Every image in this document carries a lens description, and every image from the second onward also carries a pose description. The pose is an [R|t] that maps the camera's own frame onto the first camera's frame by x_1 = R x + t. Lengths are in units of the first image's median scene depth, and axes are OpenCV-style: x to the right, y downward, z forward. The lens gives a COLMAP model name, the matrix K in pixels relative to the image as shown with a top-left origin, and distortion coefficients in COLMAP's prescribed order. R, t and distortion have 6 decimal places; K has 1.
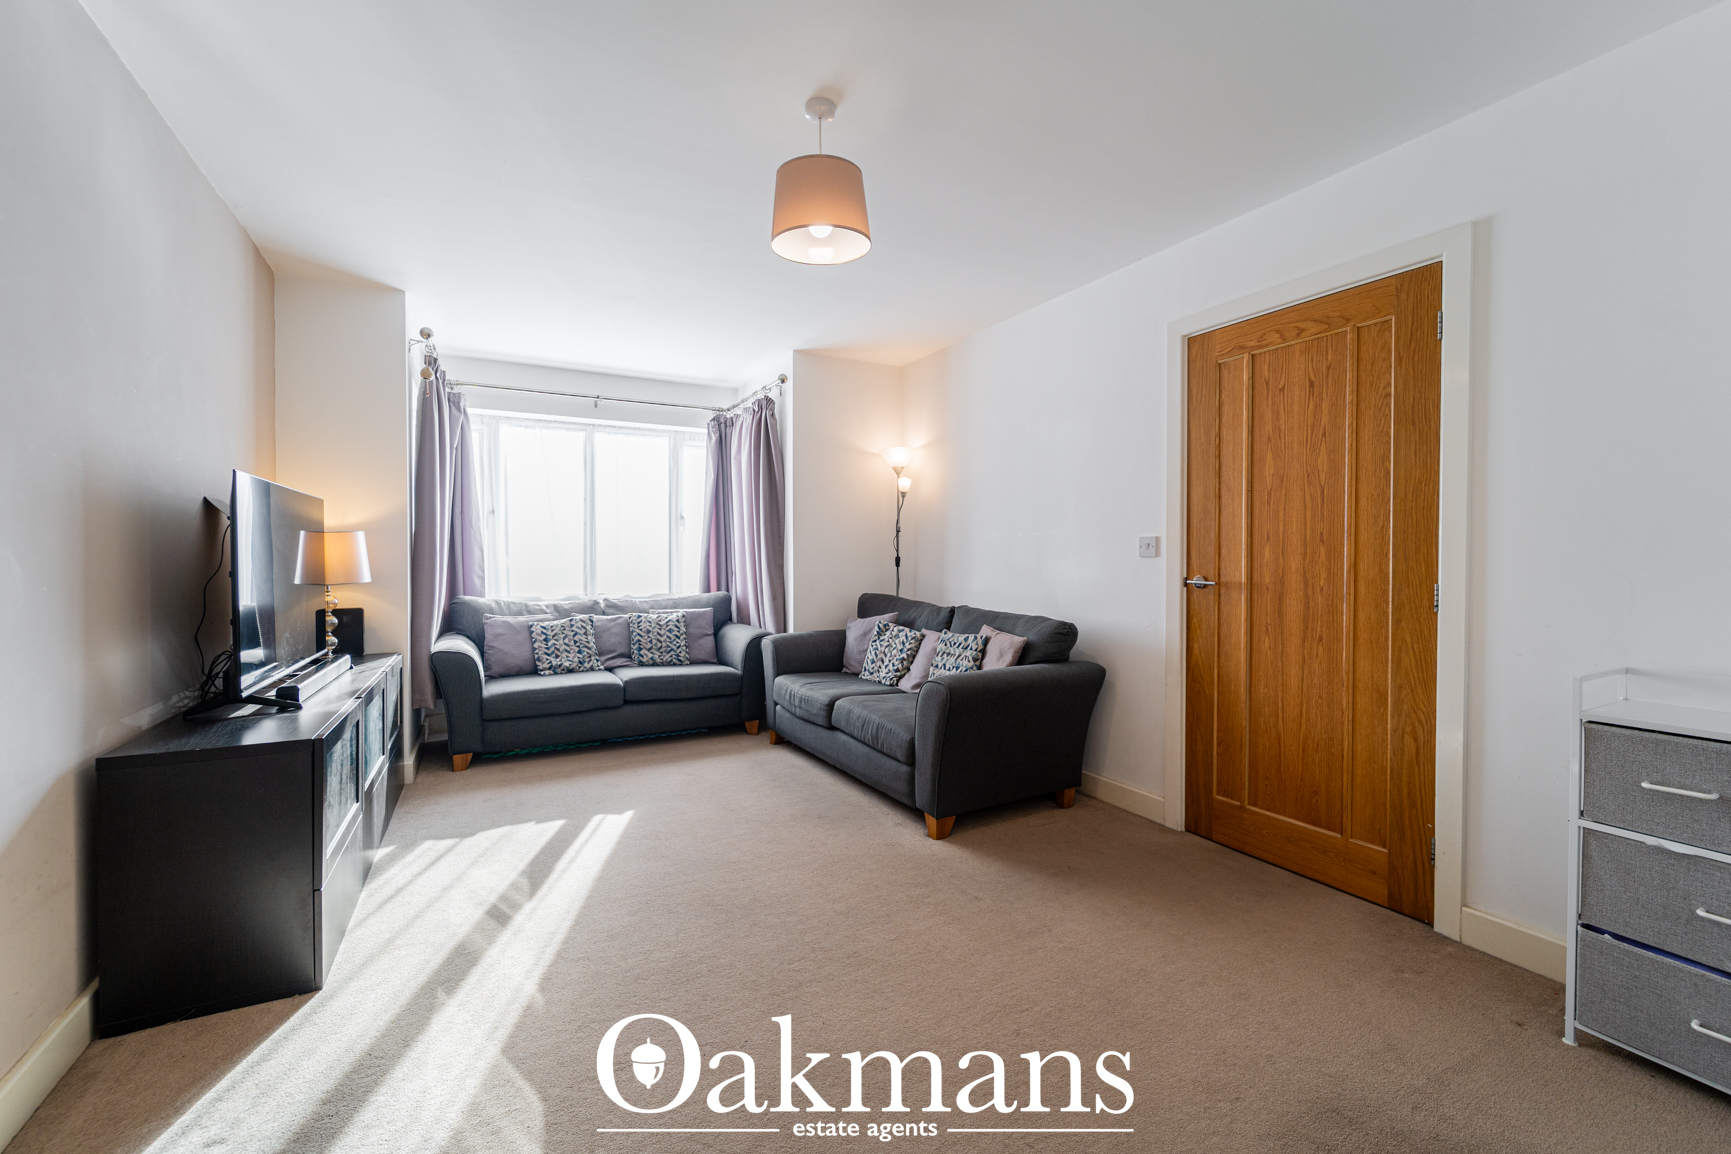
lens RADIAL K [[718.6, 0, 860.2], [0, 718.6, 567.9], [0, 0, 1]] dist [0.000049, -0.000025]
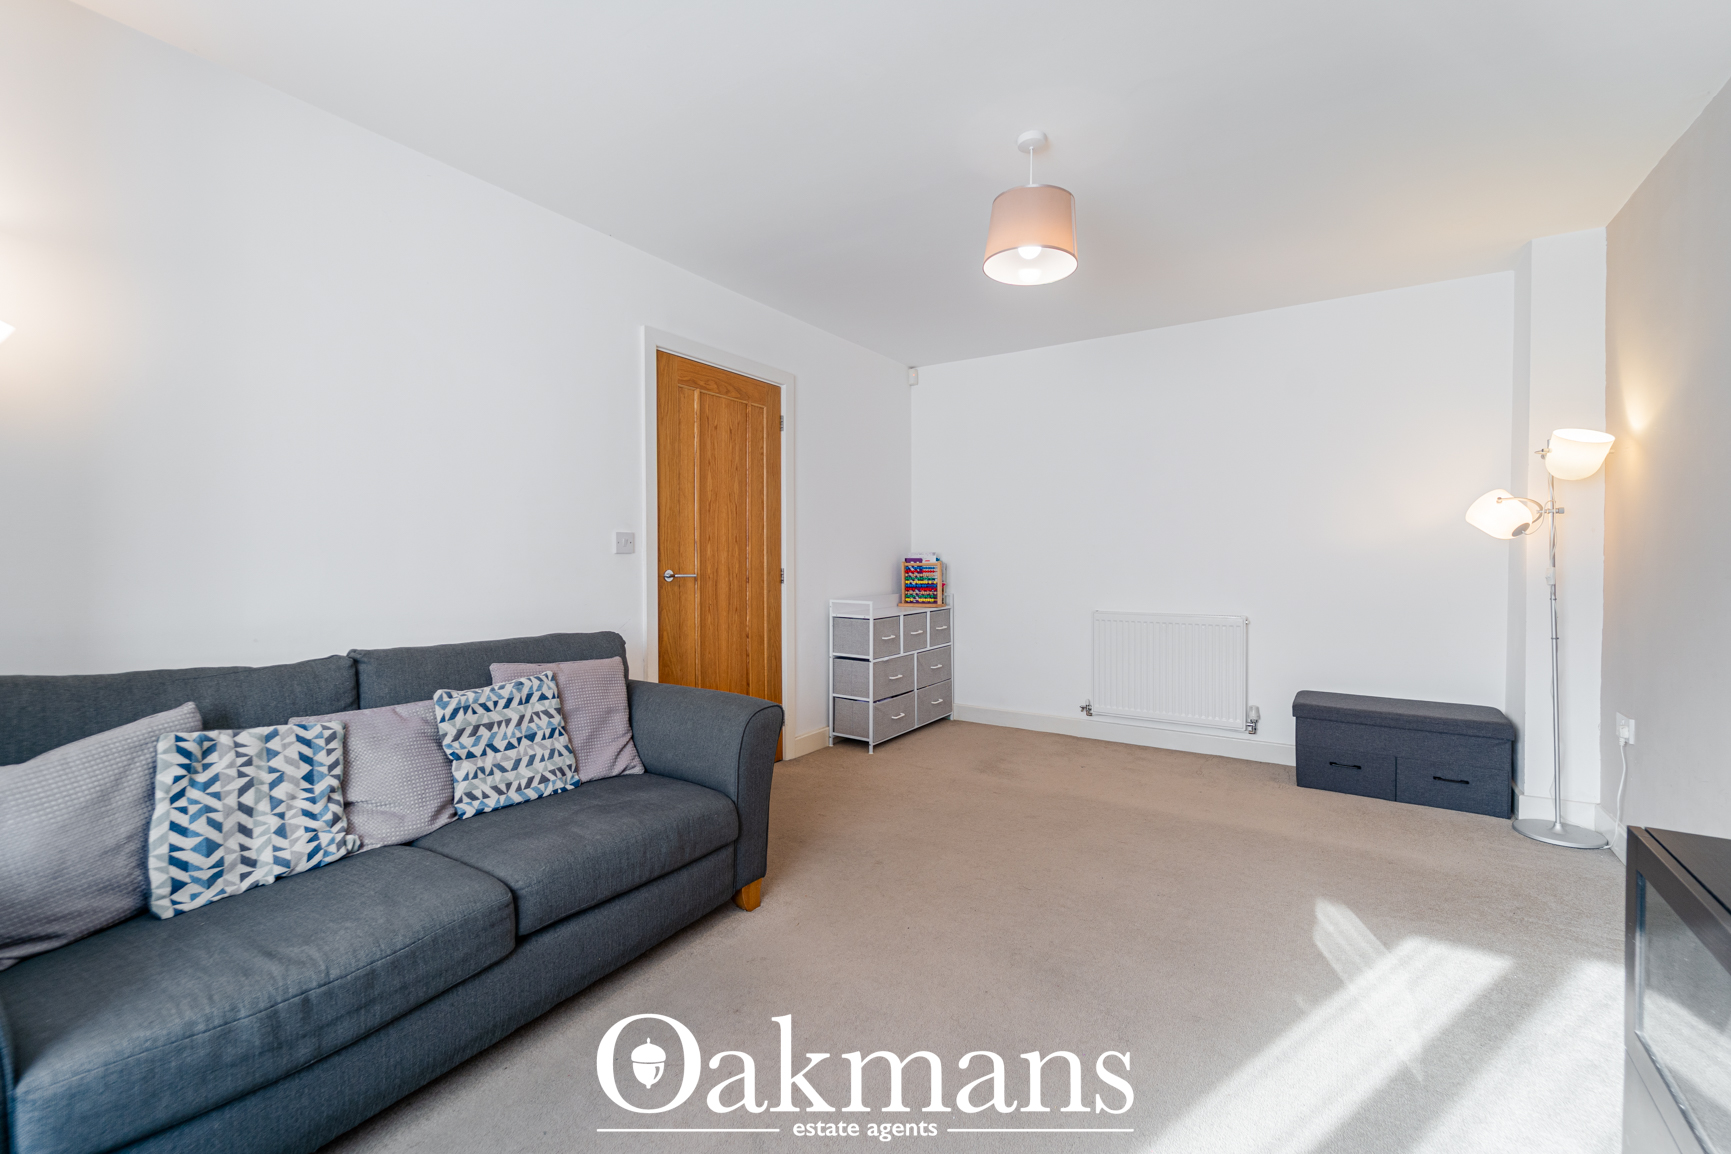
lens RADIAL K [[718.6, 0, 860.2], [0, 718.6, 567.9], [0, 0, 1]] dist [0.000049, -0.000025]
pose [[-0.481785, -0.018764, 0.876089, -0.725970], [0.018240, 0.999339, 0.031434, -0.025229], [-0.876100, 0.031124, -0.481124, 1.432419]]
